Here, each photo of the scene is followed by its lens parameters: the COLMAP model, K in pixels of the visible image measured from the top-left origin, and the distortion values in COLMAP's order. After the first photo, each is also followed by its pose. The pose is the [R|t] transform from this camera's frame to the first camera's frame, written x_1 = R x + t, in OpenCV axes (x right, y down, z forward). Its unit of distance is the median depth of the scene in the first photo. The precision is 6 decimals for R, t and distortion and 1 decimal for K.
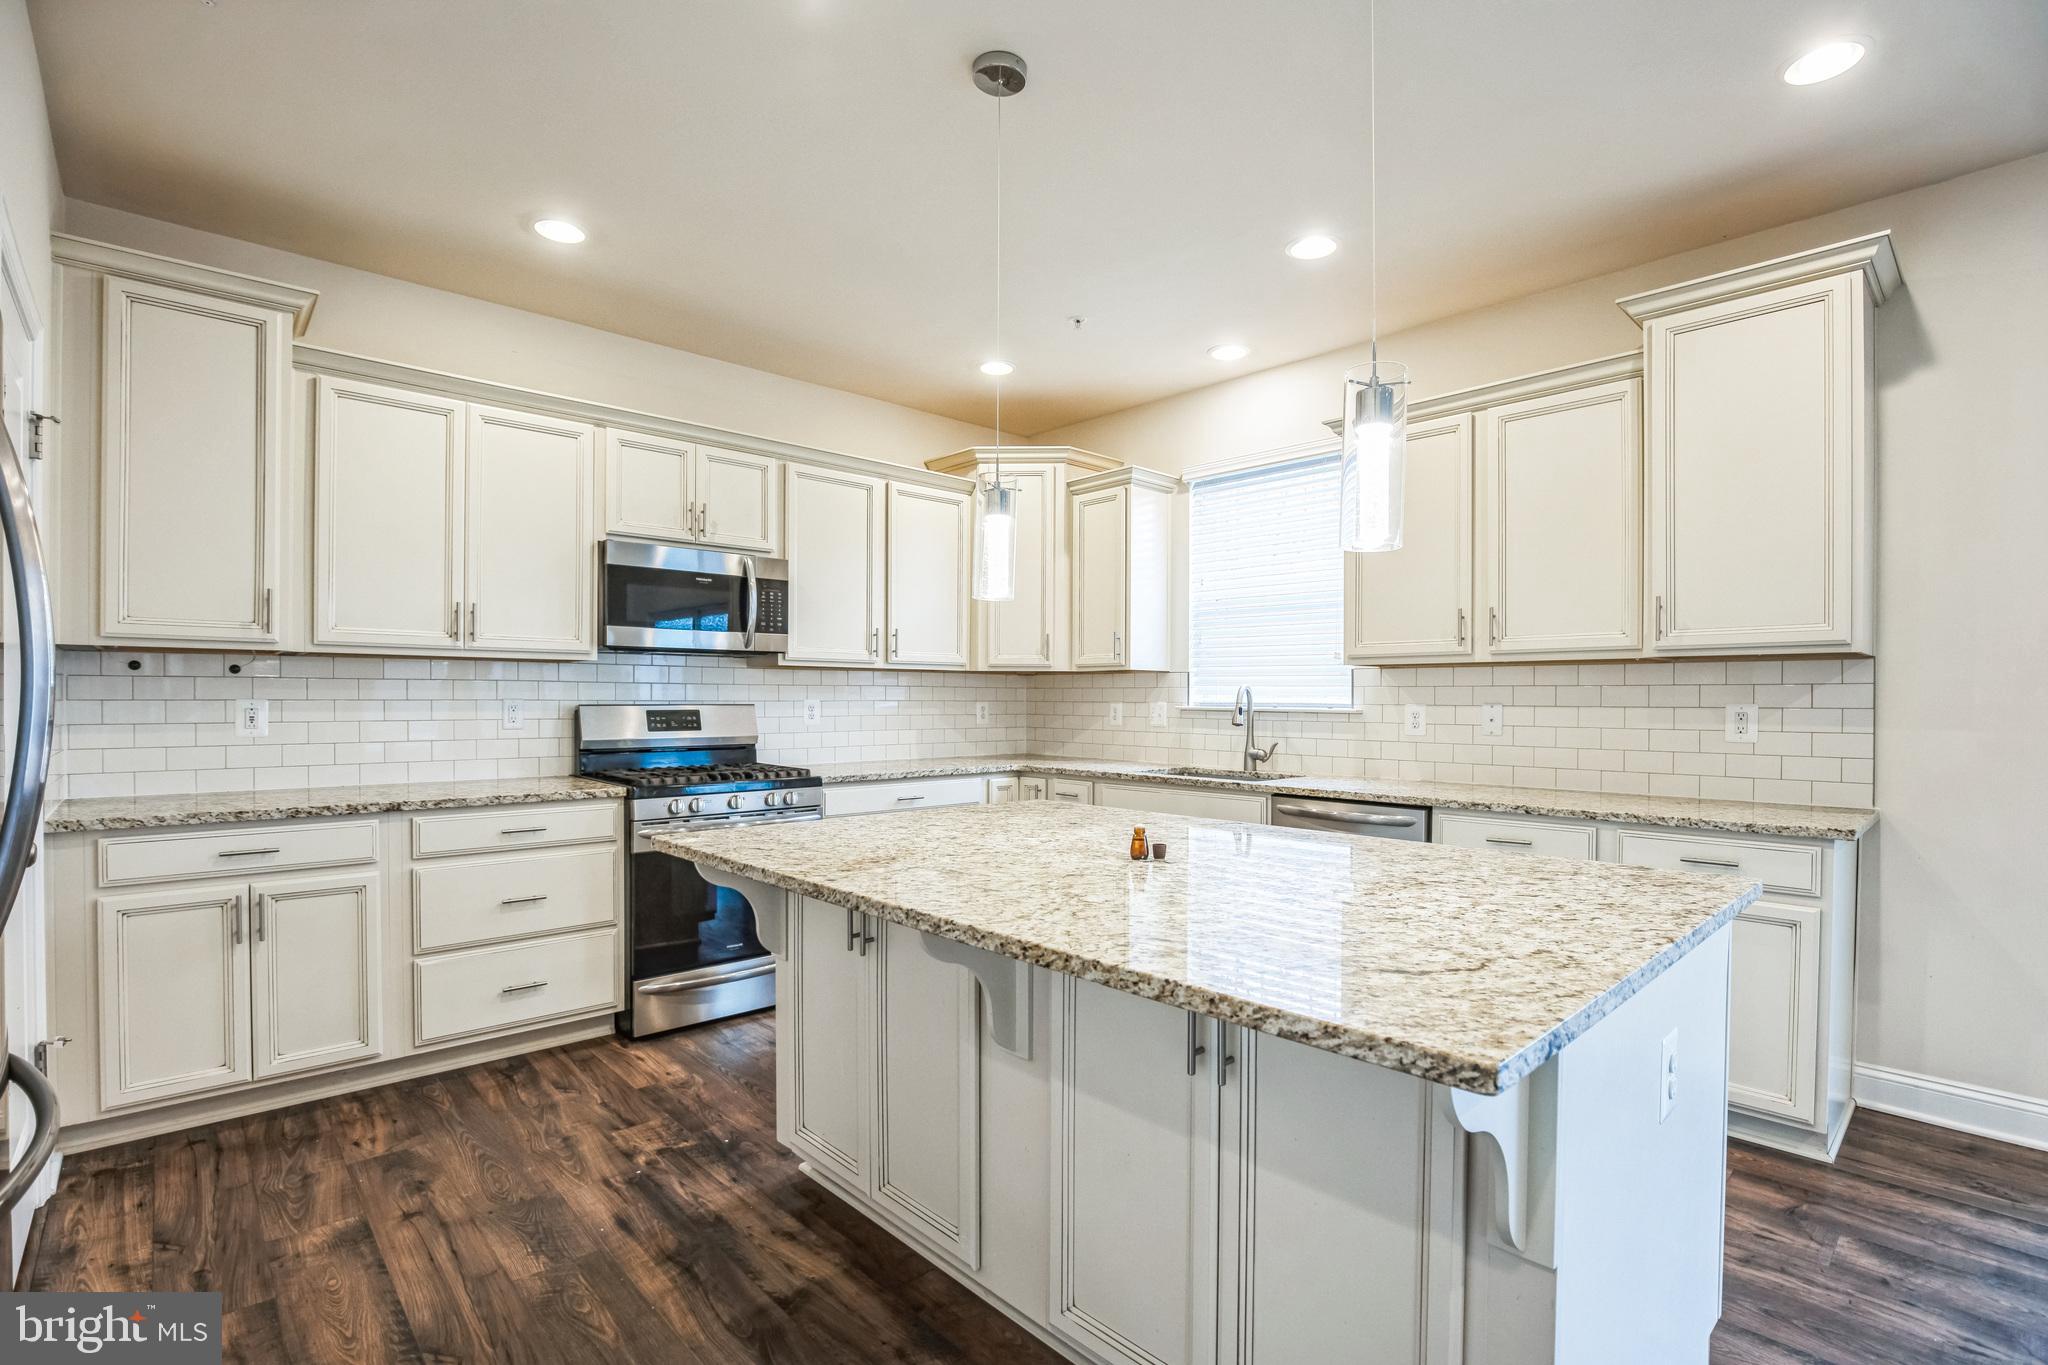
lens RADIAL K [[948.4, 0, 1025.2], [0, 948.4, 701.0], [0, 0, 1]] dist [-0.038808, 0.009726]
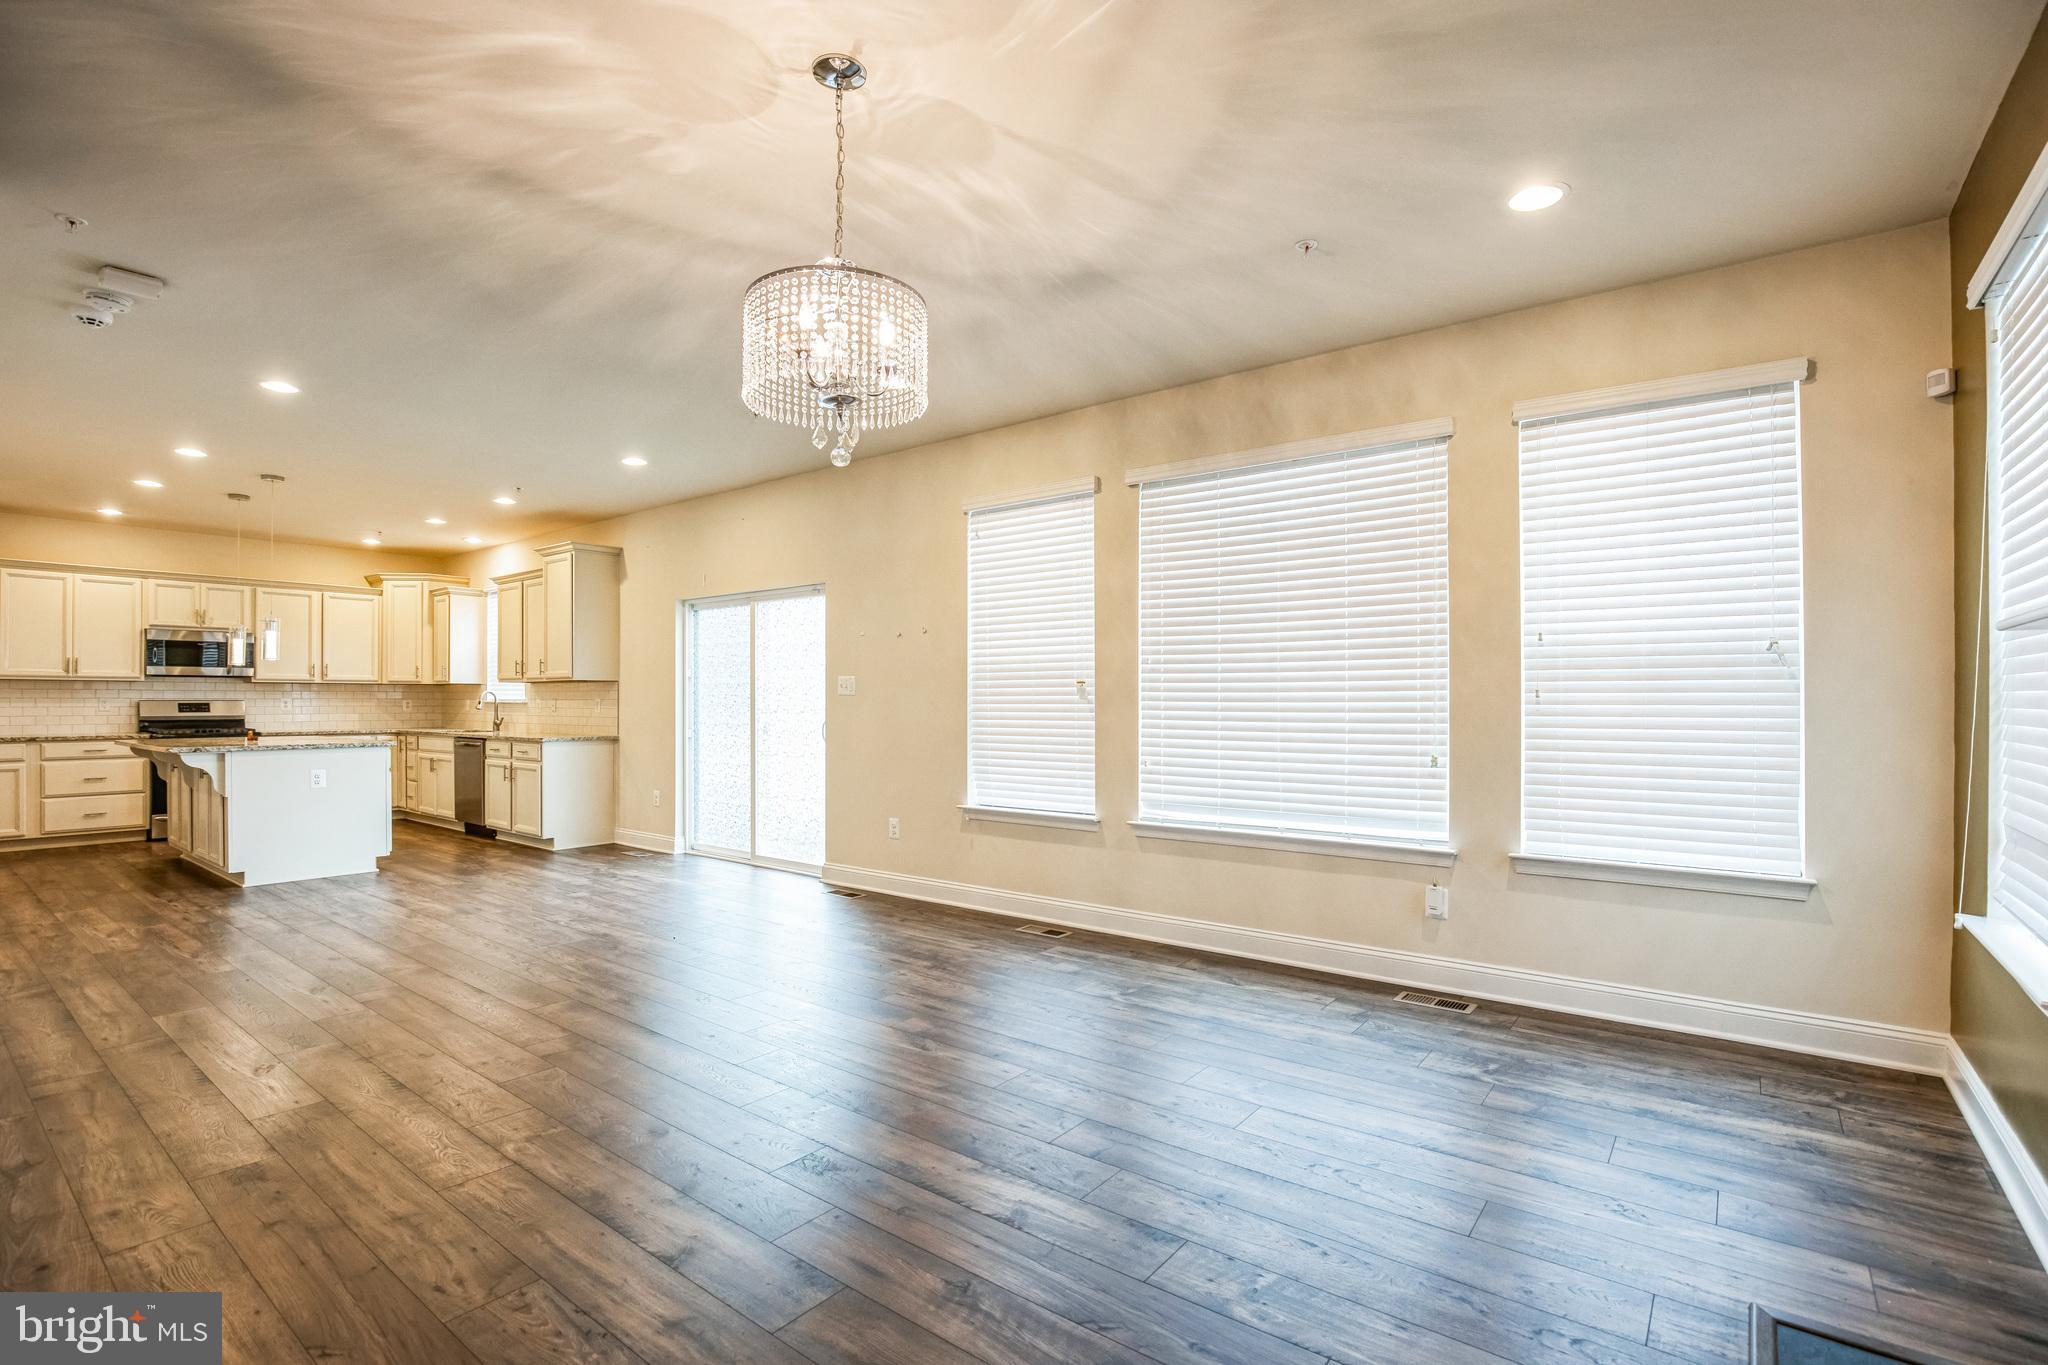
lens RADIAL K [[948.4, 0, 1025.2], [0, 948.4, 701.0], [0, 0, 1]] dist [-0.038808, 0.009726]
pose [[0.988566, -0.002311, 0.150774, 1.262269], [0.002486, 0.999996, -0.000970, 0.012515], [-0.150771, 0.001334, 0.988568, -1.467144]]
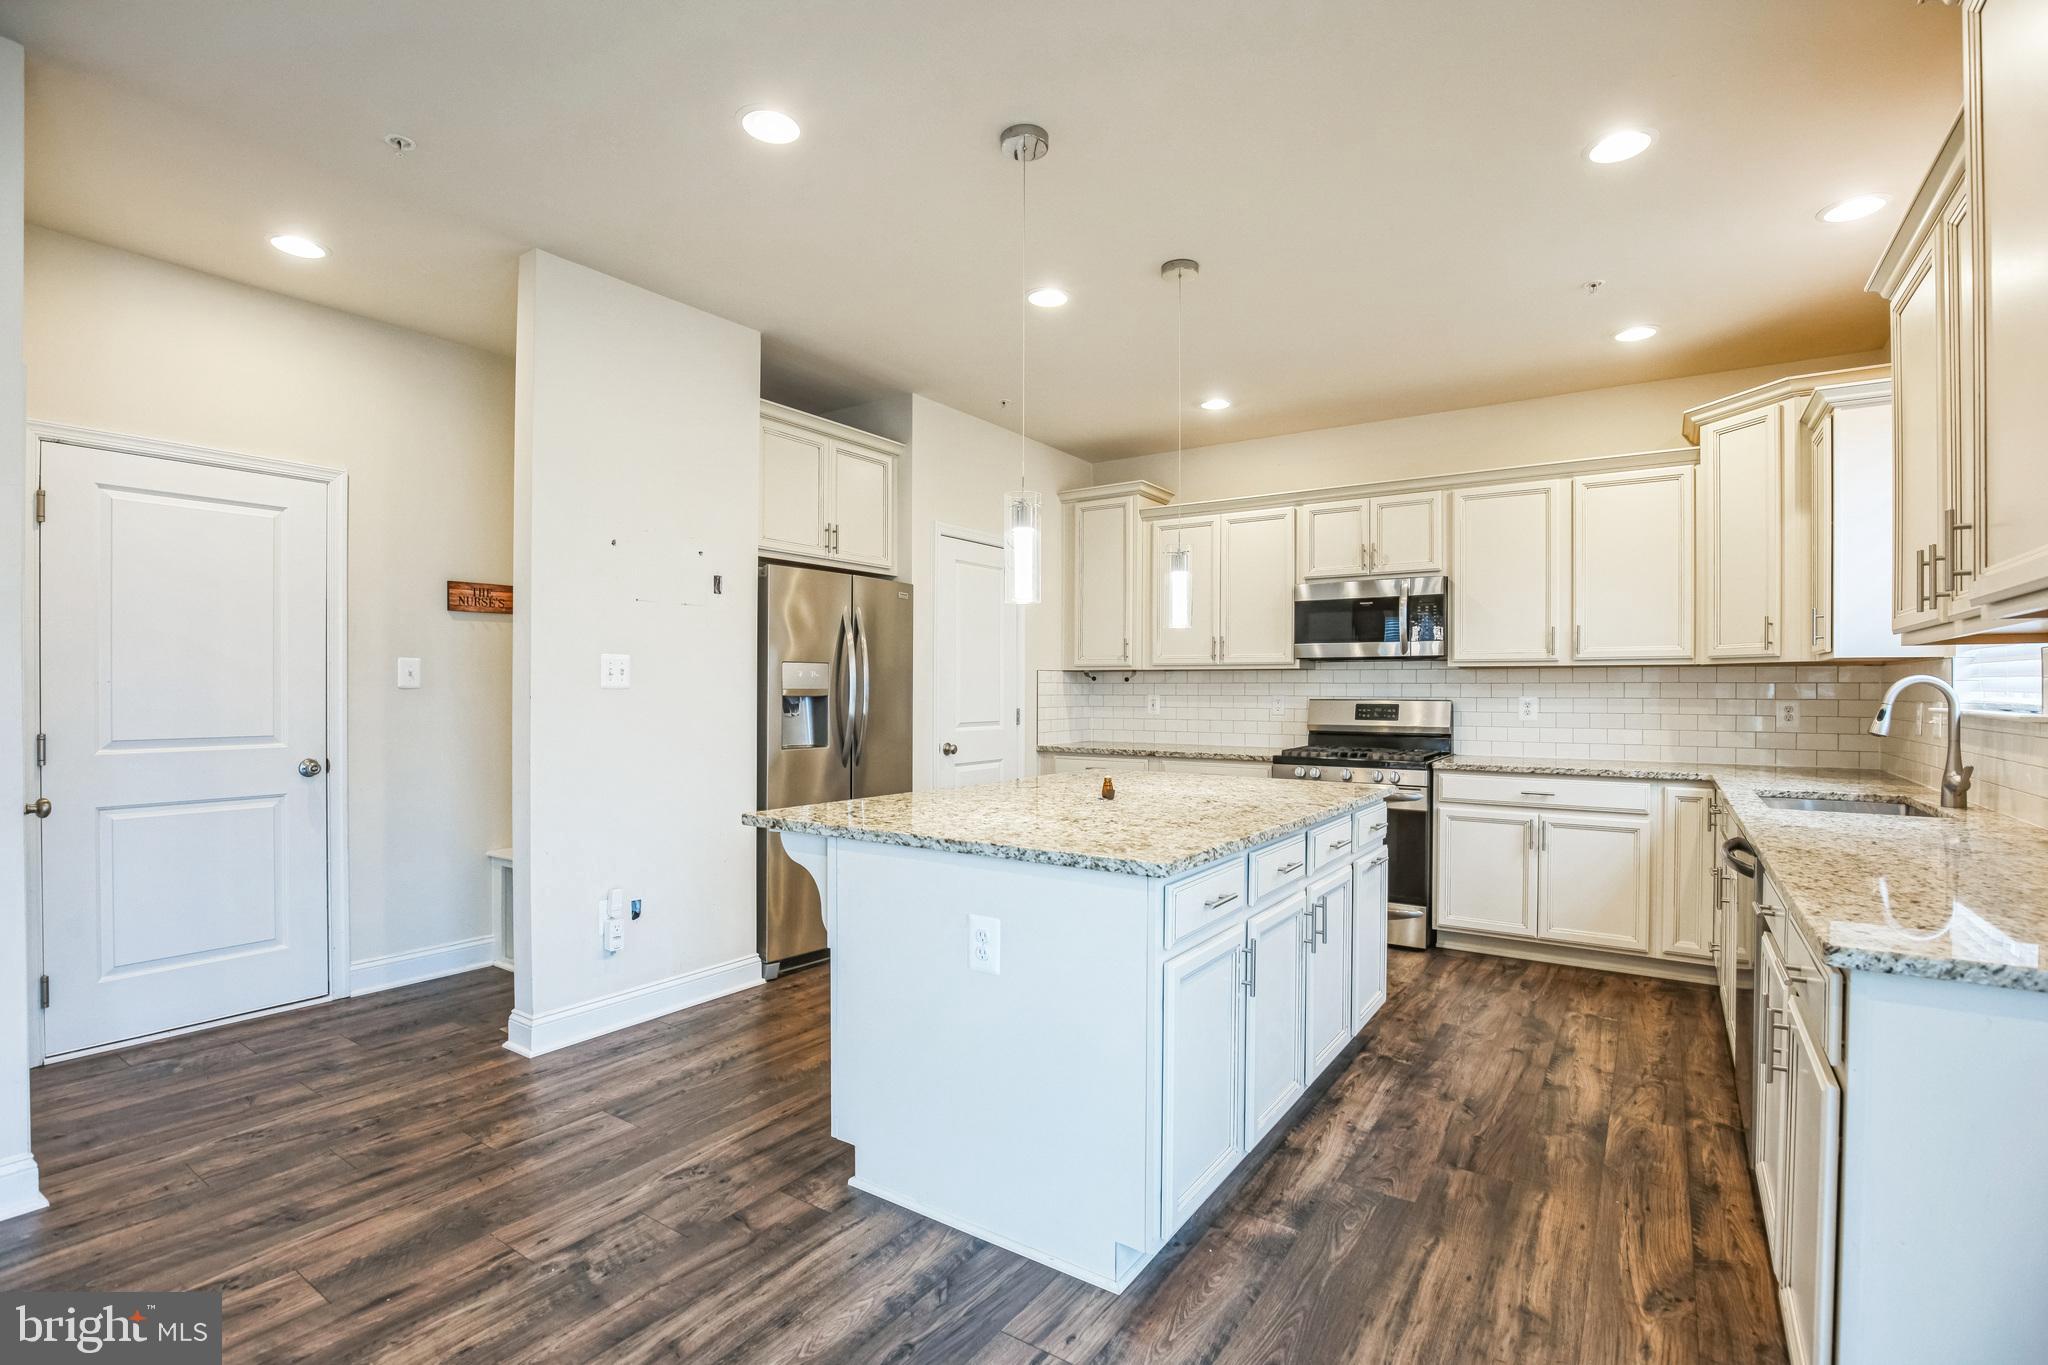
lens RADIAL K [[945.1, 0, 1035.9], [0, 945.1, 693.0], [0, 0, 1]] dist [-0.040972, 0.006880]
pose [[0.224088, -0.001063, -0.974568, 0.814485], [-0.005981, 0.999979, -0.002466, 0.000284], [0.974550, 0.006381, 0.224077, 0.273168]]
